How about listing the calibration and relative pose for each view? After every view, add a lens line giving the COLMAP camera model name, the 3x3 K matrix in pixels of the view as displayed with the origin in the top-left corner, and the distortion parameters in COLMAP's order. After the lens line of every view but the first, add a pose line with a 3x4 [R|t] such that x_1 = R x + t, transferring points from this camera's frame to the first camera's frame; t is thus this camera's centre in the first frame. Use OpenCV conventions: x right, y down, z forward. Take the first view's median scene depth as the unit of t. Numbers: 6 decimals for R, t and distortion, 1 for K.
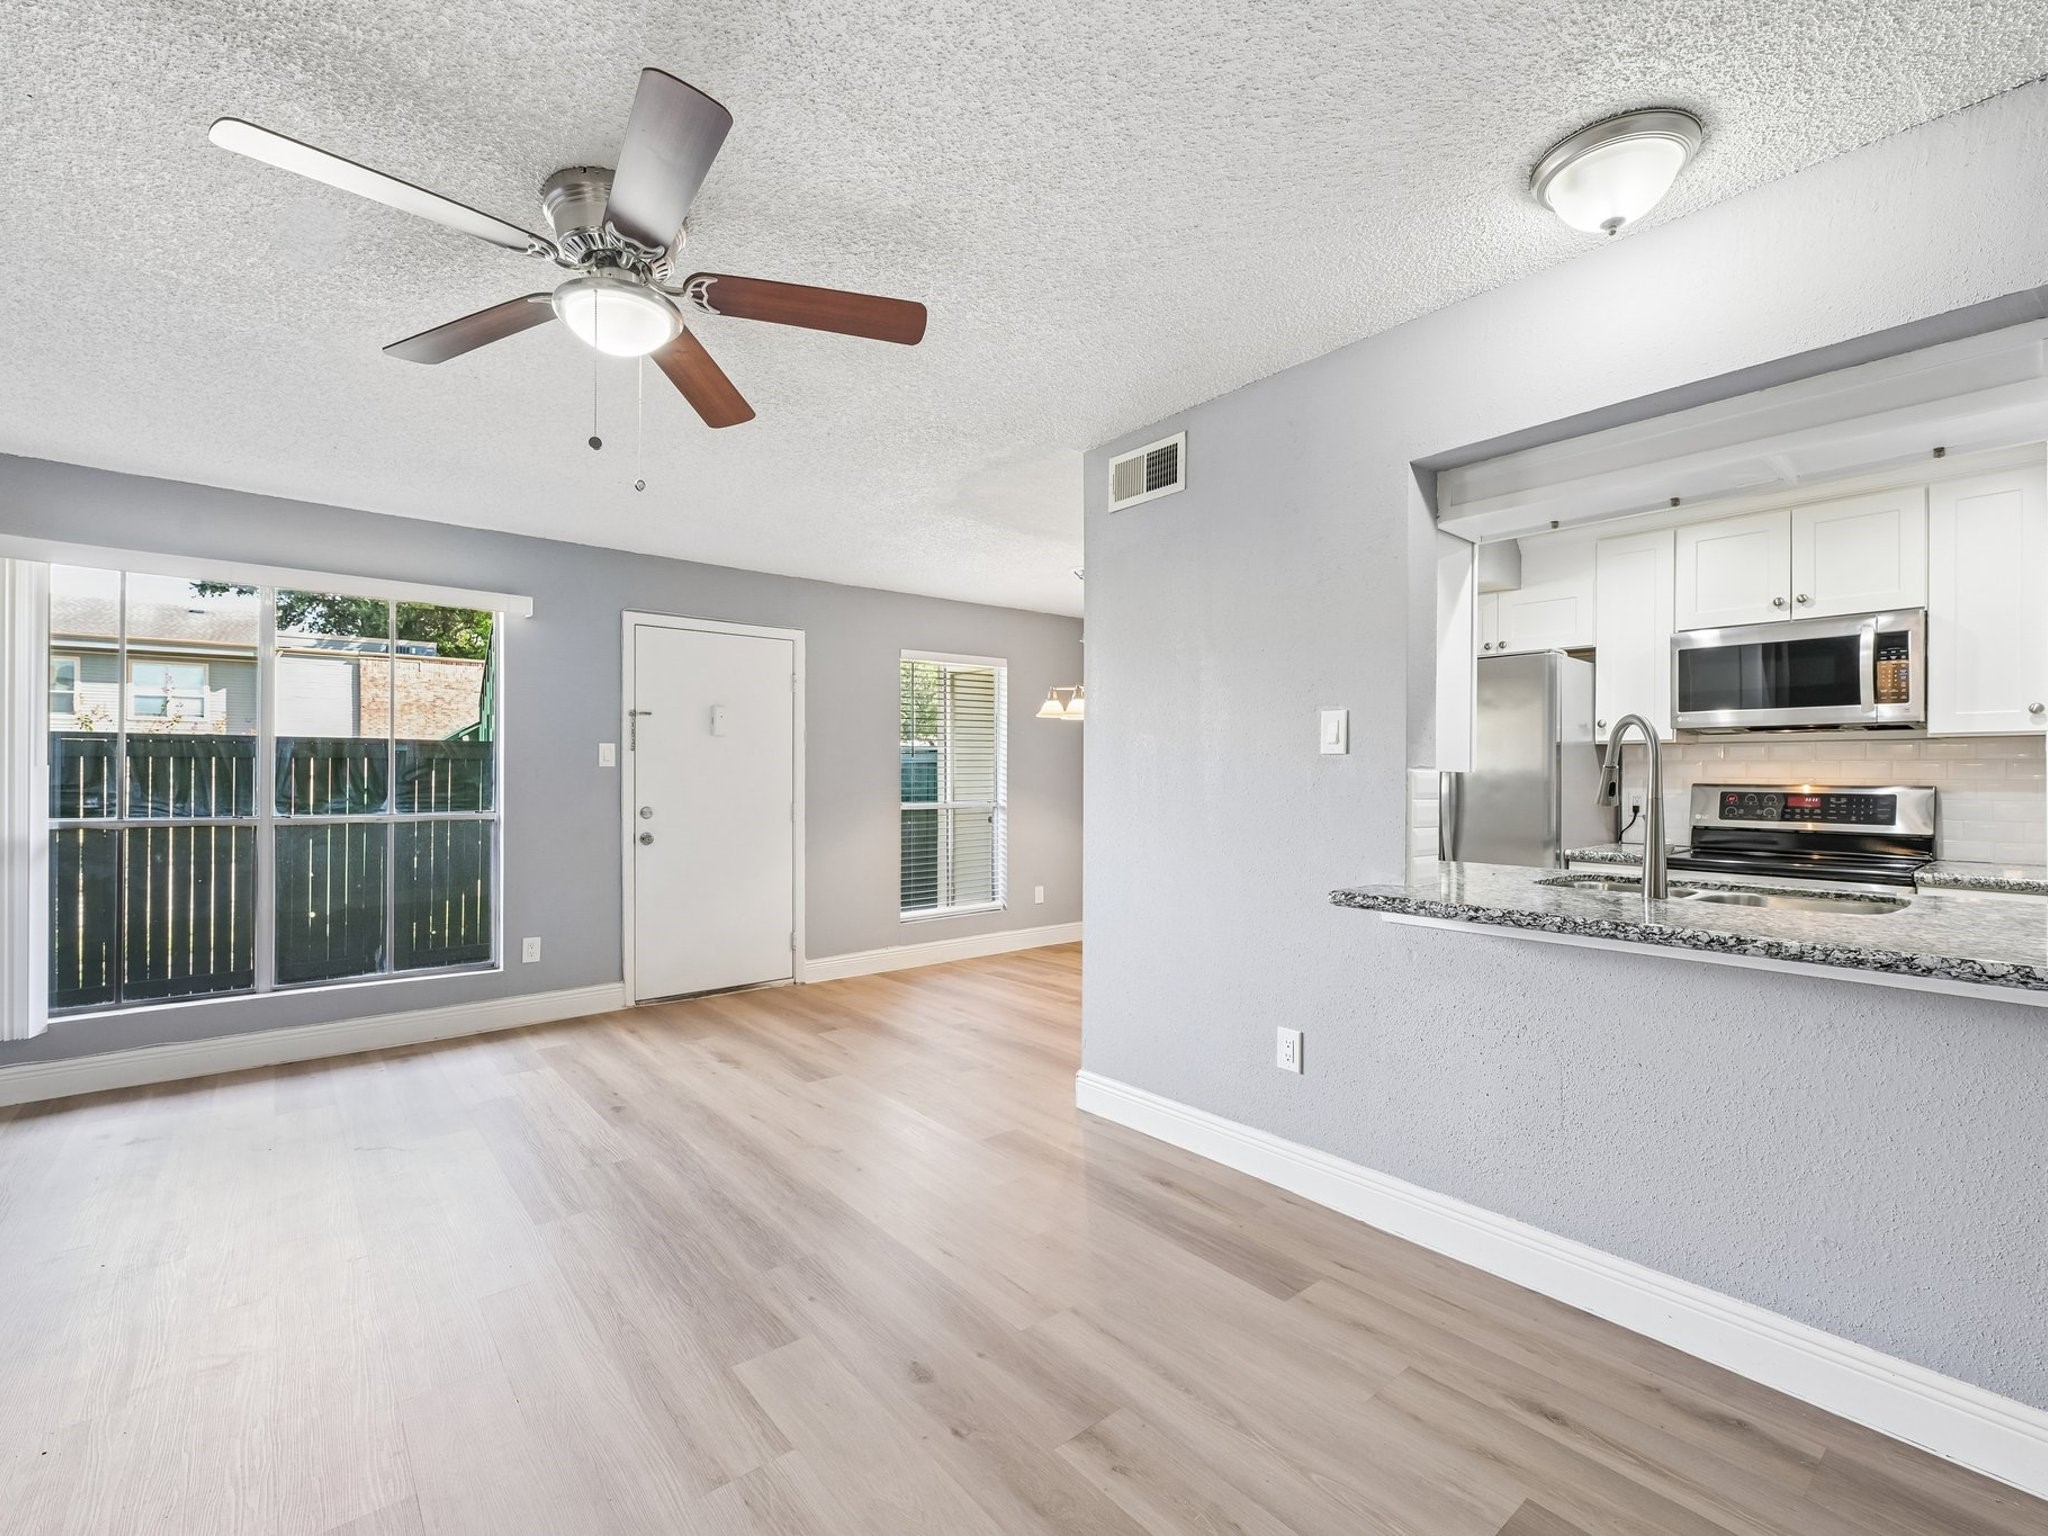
lens RADIAL K [[919.7, 0, 1025.2], [0, 919.7, 773.3], [0, 0, 1]] dist [0.000034, -0.000377]
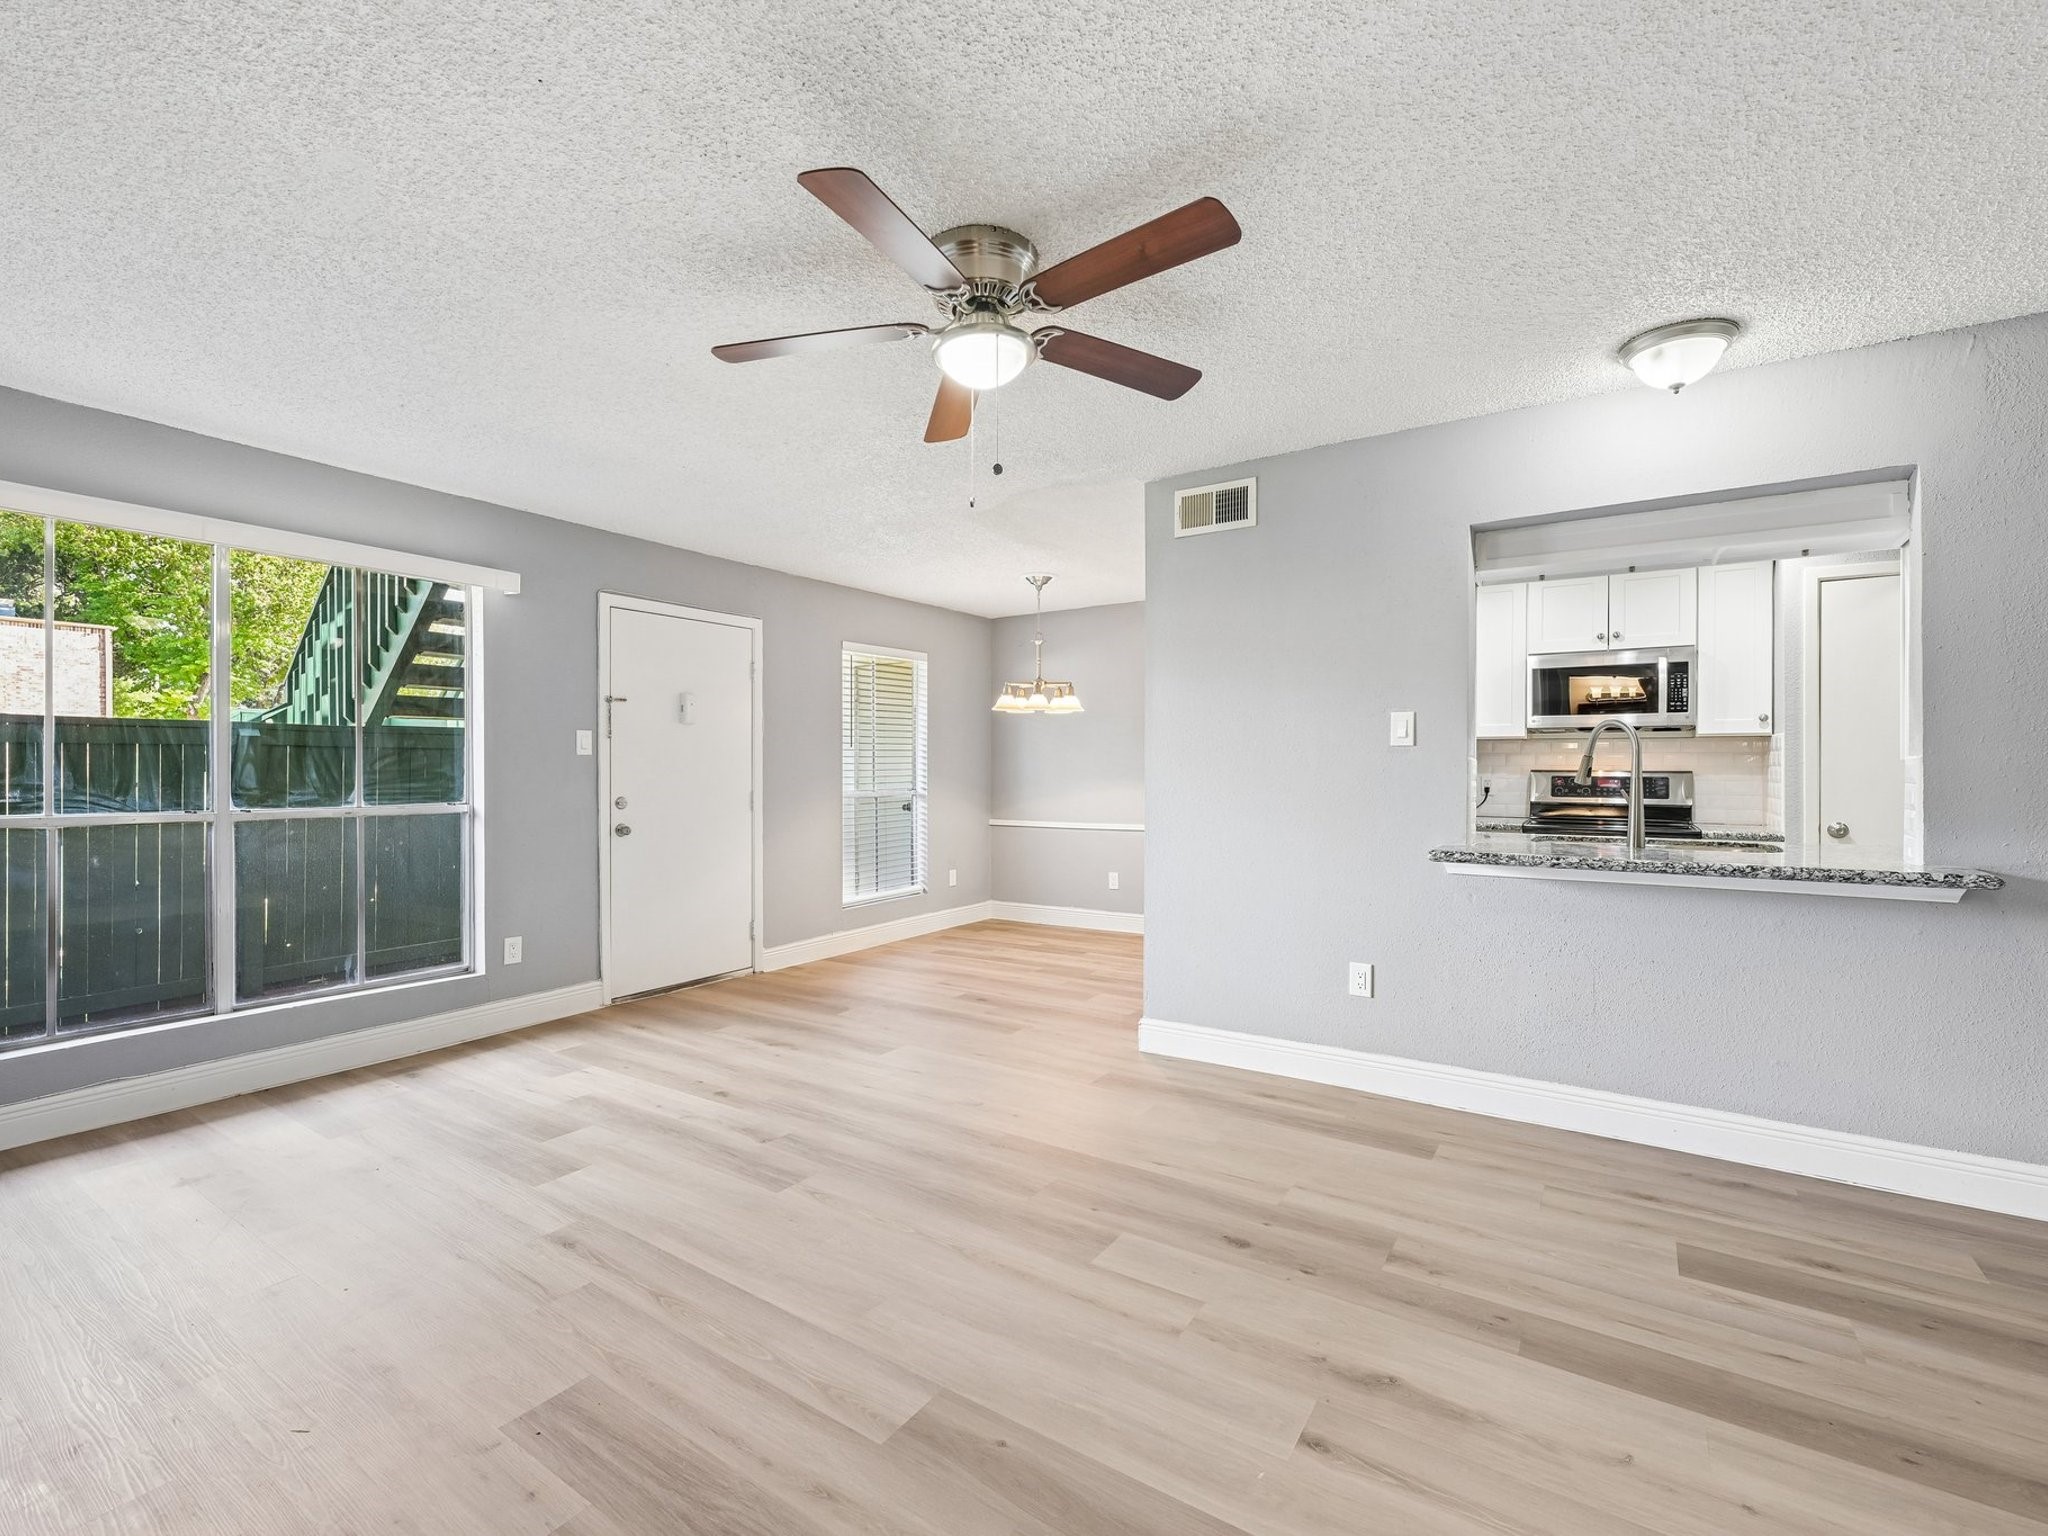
lens RADIAL K [[912.6, 0, 1024.0], [0, 912.6, 770.4], [0, 0, 1]] dist [-0.002296, -0.000114]
pose [[0.957286, -0.002050, 0.289137, -0.361778], [0.000148, 0.999978, 0.006603, 0.003152], [-0.289144, -0.006278, 0.957265, -0.044730]]
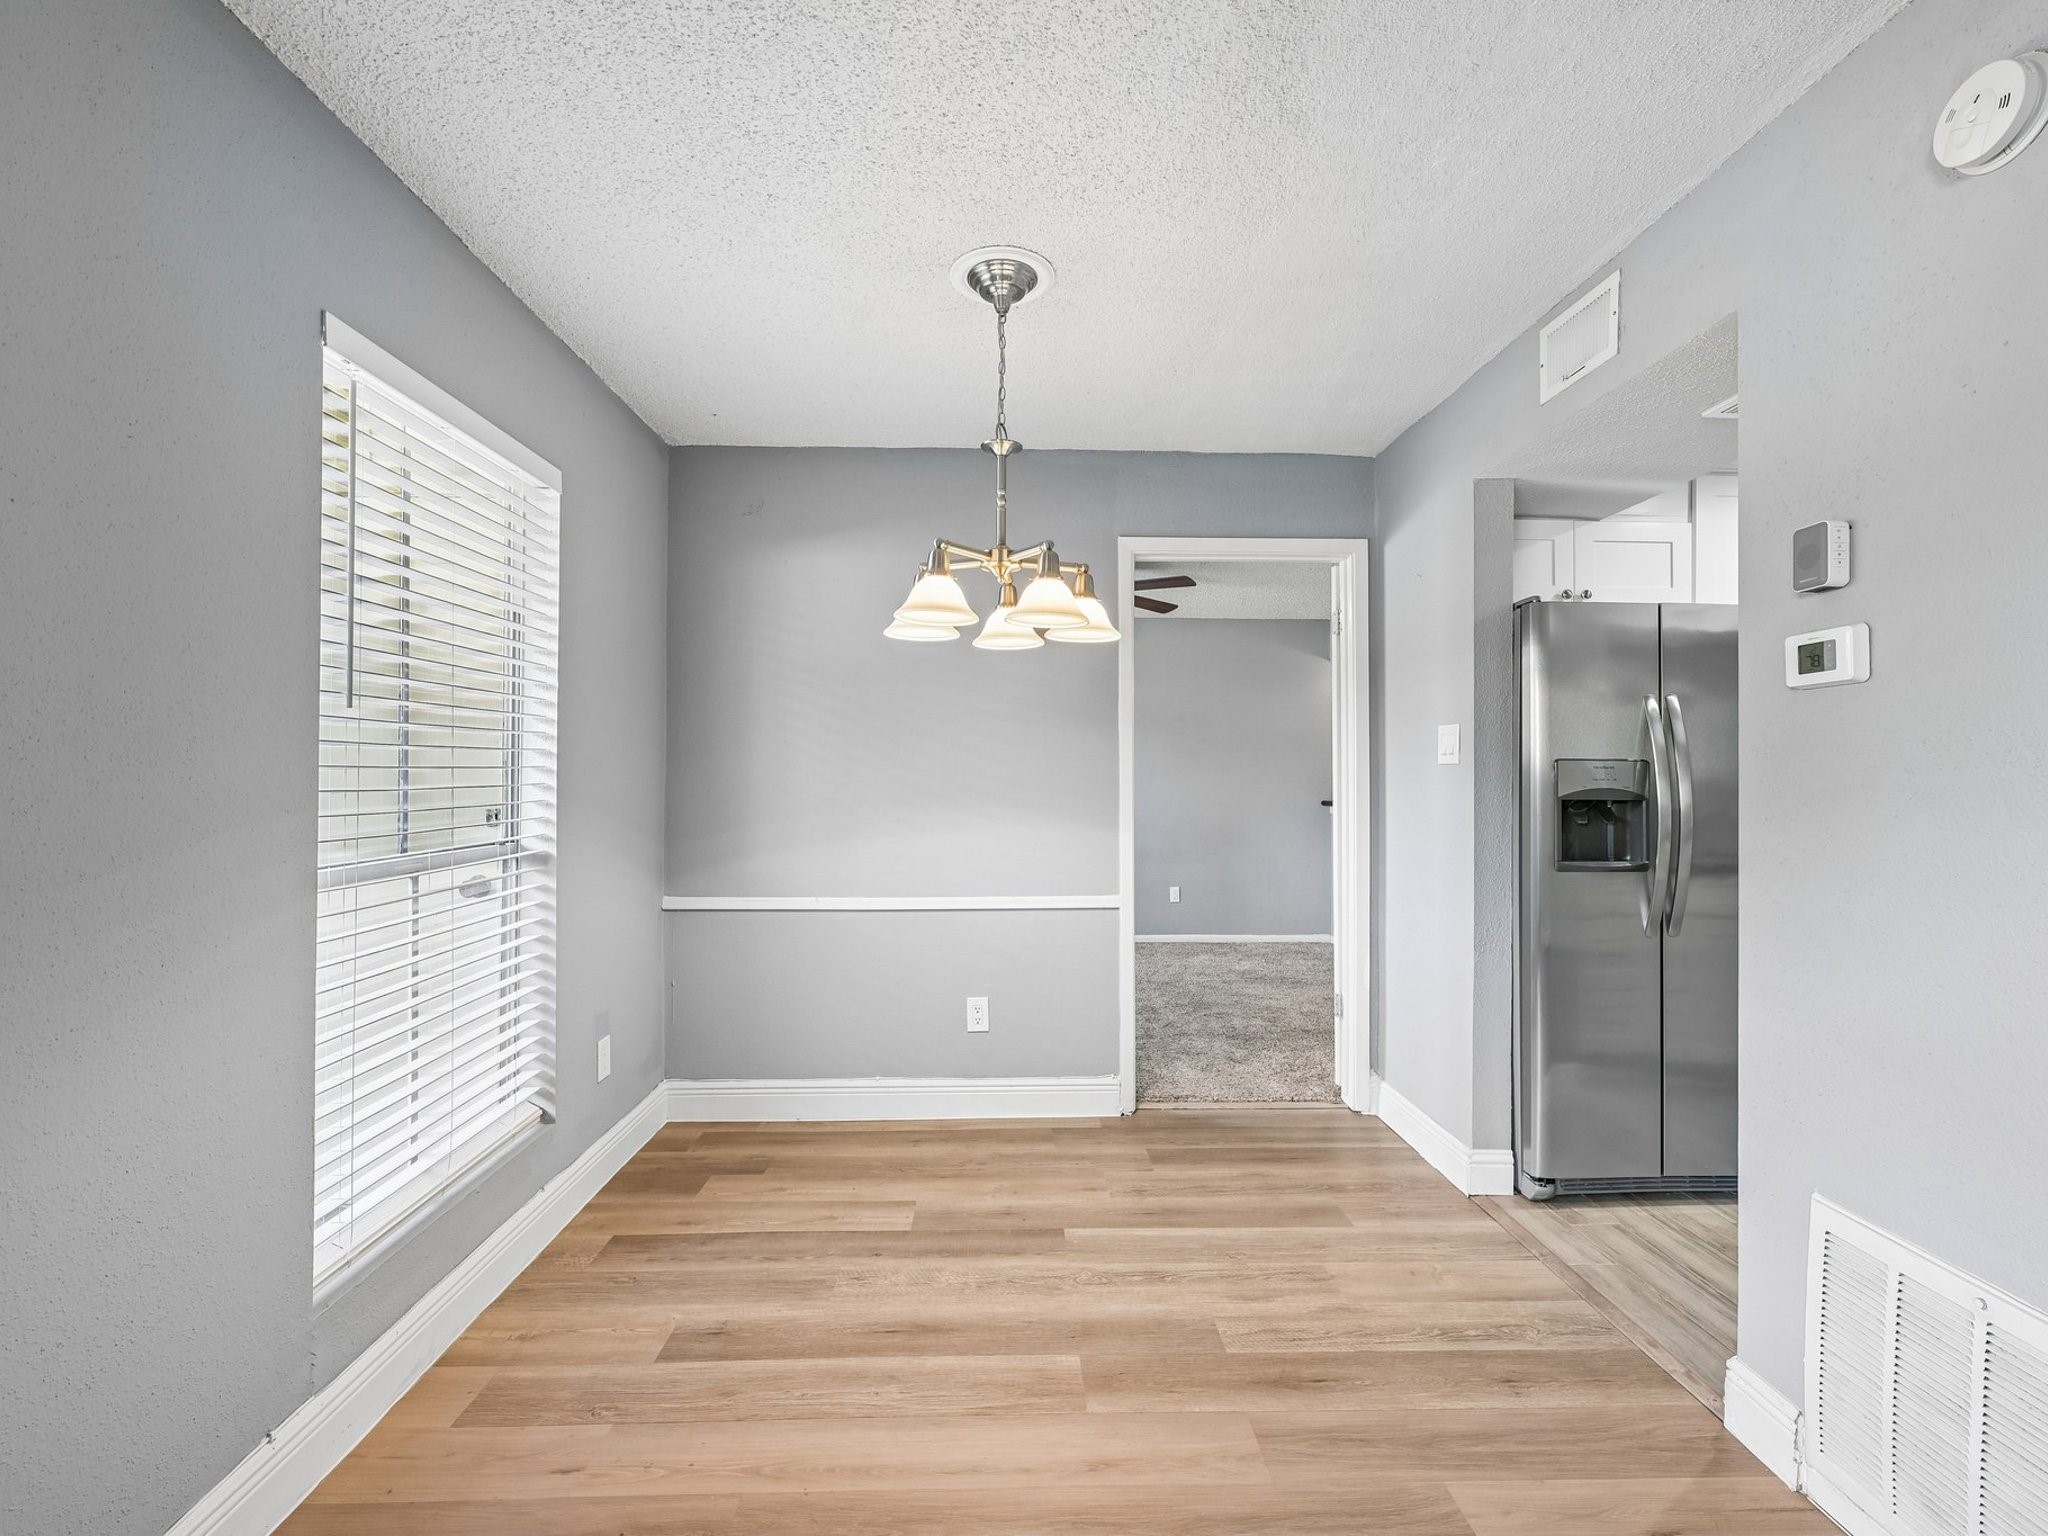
lens RADIAL K [[912.6, 0, 1024.0], [0, 912.6, 770.4], [0, 0, 1]] dist [-0.002296, -0.000114]
pose [[0.619055, 0.009697, 0.785288, -0.336117], [-0.007833, 0.999950, -0.006173, 0.003440], [-0.785308, -0.002330, 0.619100, 1.023722]]
